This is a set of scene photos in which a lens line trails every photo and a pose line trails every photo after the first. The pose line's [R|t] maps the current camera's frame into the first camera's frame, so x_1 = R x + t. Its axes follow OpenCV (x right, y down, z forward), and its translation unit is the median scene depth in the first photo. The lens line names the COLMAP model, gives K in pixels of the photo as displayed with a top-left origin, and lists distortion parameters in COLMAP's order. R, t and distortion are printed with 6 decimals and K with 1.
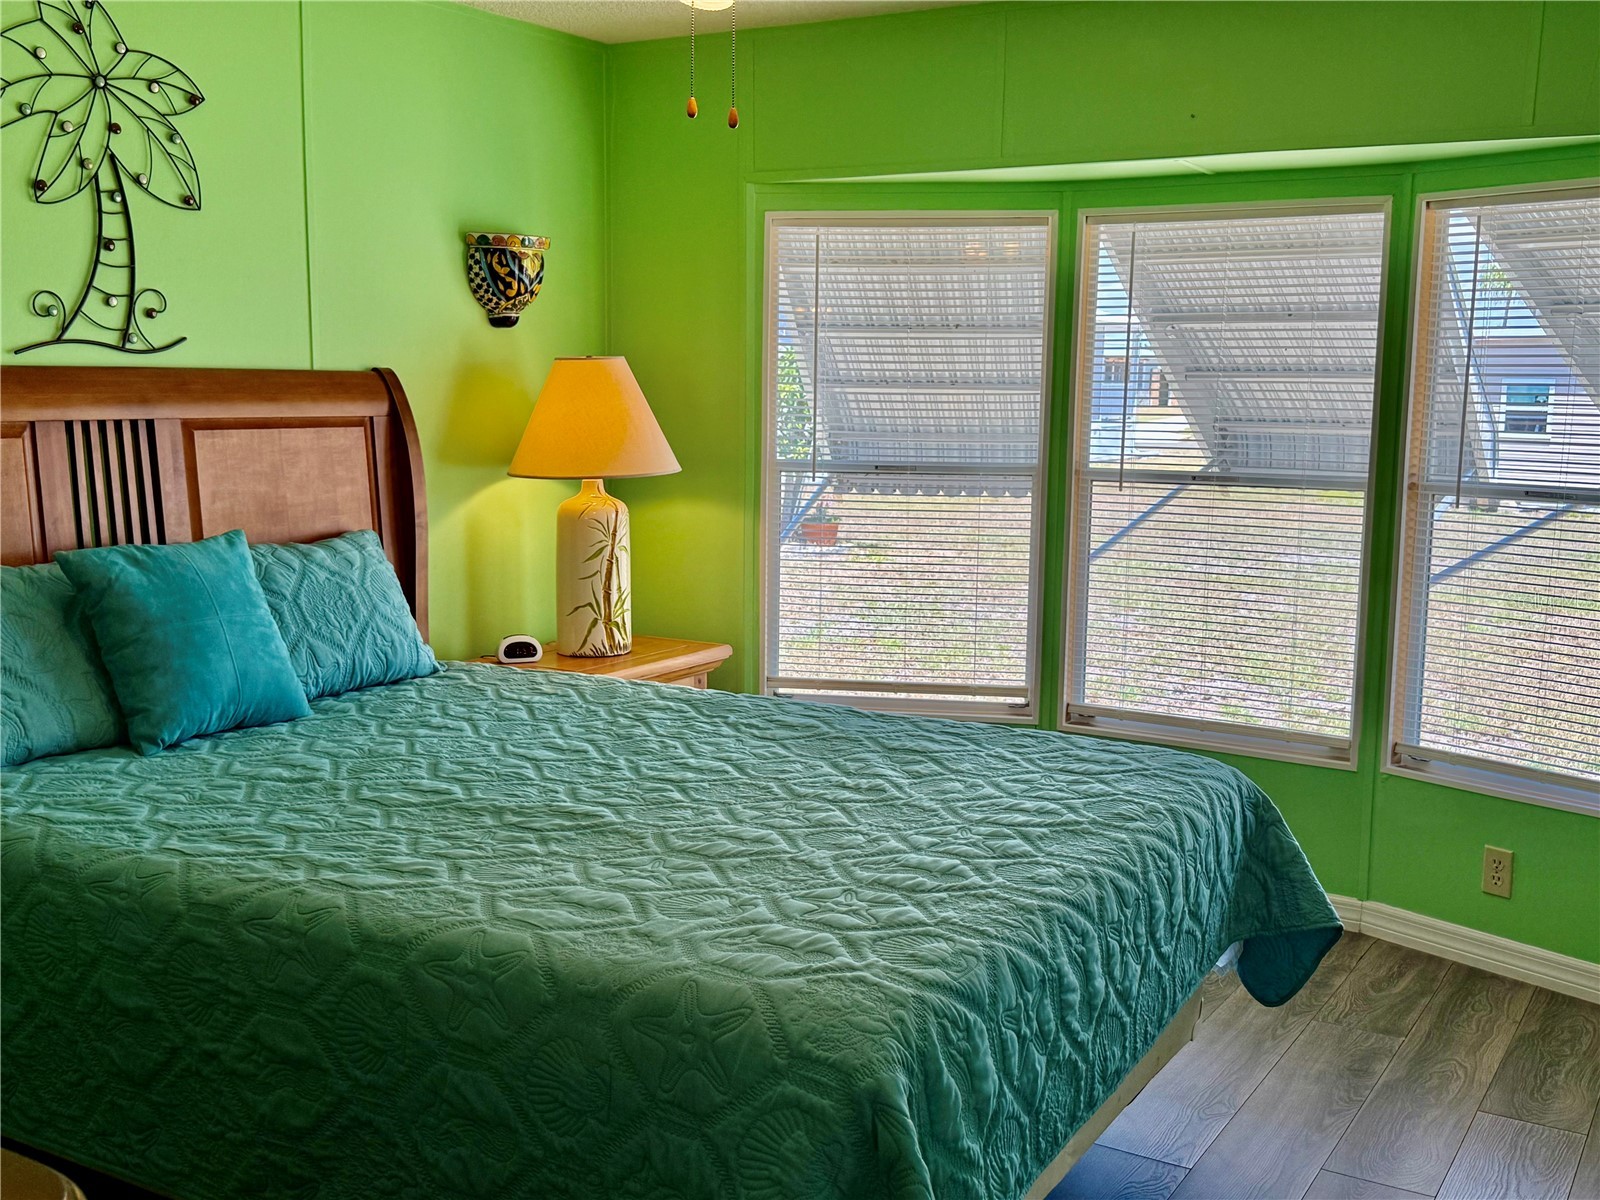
lens RADIAL K [[1642.3, 0, 800.0], [0, 1642.3, 600.0], [0, 0, 1]] dist [0.122803, -0.282132]
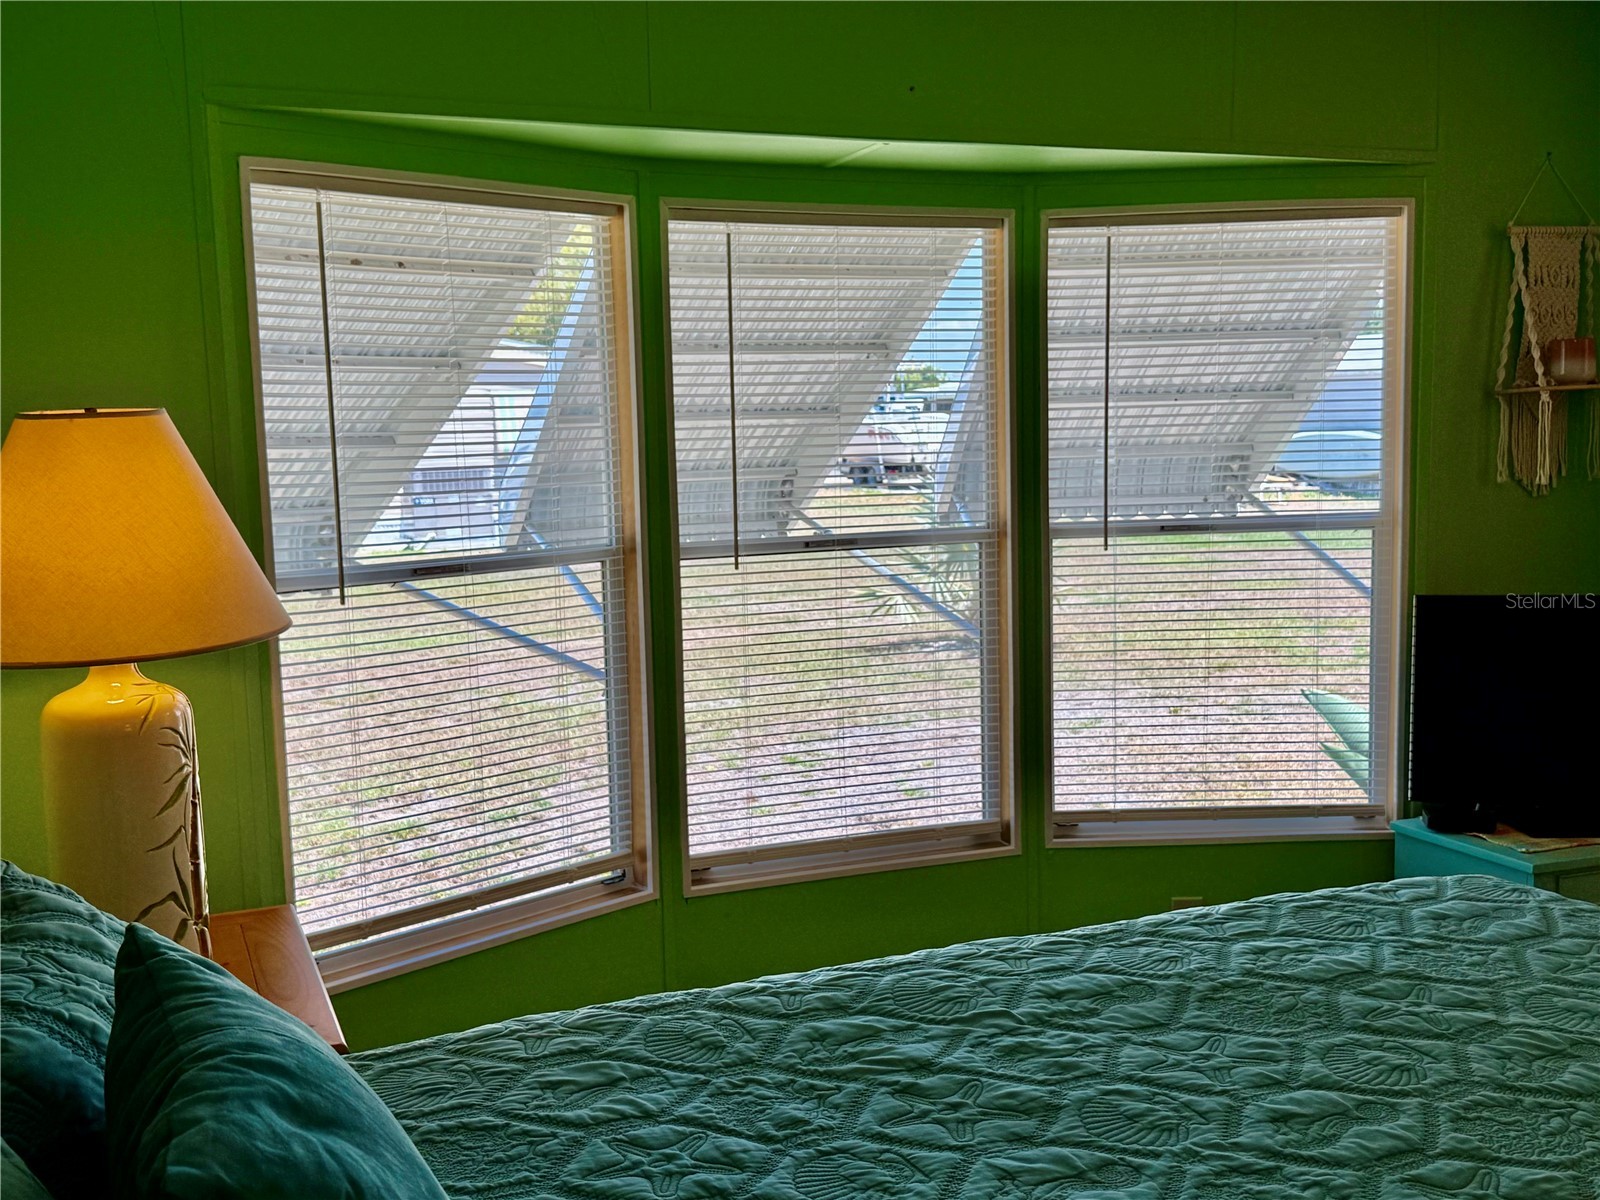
lens RADIAL K [[1642.3, 0, 800.0], [0, 1642.3, 600.0], [0, 0, 1]] dist [0.122803, -0.282132]
pose [[0.592215, -0.116131, 0.797368, -0.412420], [0.135760, 0.989794, 0.043326, -0.083485], [-0.794261, 0.082592, 0.601937, 0.532573]]
